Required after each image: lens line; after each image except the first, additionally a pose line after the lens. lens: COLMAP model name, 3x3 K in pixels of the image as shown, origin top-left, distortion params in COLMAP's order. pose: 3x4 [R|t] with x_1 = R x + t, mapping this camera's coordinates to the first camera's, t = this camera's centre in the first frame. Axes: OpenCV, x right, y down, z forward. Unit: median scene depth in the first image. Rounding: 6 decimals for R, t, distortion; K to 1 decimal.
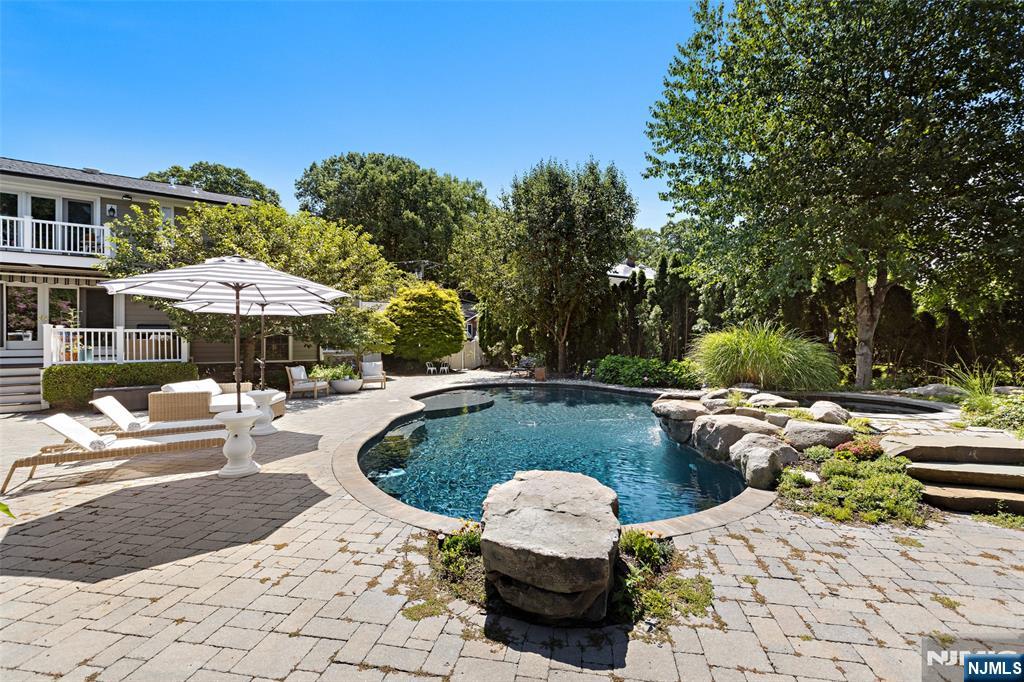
lens RADIAL K [[444.4, 0, 511.1], [0, 444.4, 335.9], [0, 0, 1]] dist [0.000049, 0.000118]
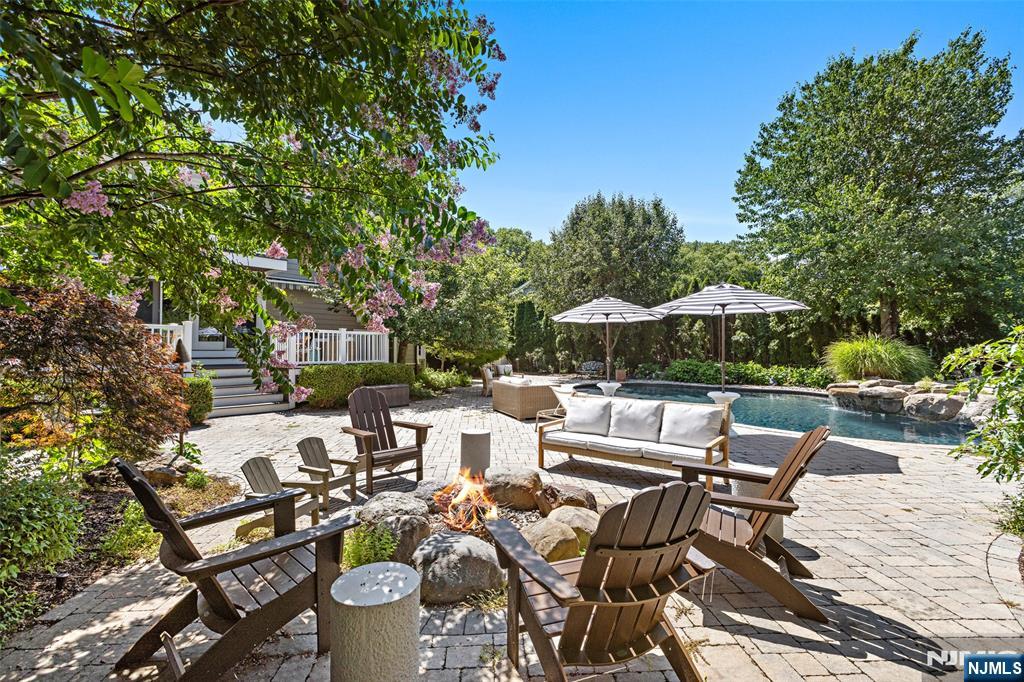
lens RADIAL K [[444.4, 0, 511.1], [0, 444.4, 335.9], [0, 0, 1]] dist [0.000049, 0.000118]
pose [[0.970623, 0.017273, 0.239986, -1.121956], [-0.012872, 0.999719, -0.019894, 0.019240], [-0.240263, 0.016221, 0.970572, -0.153878]]
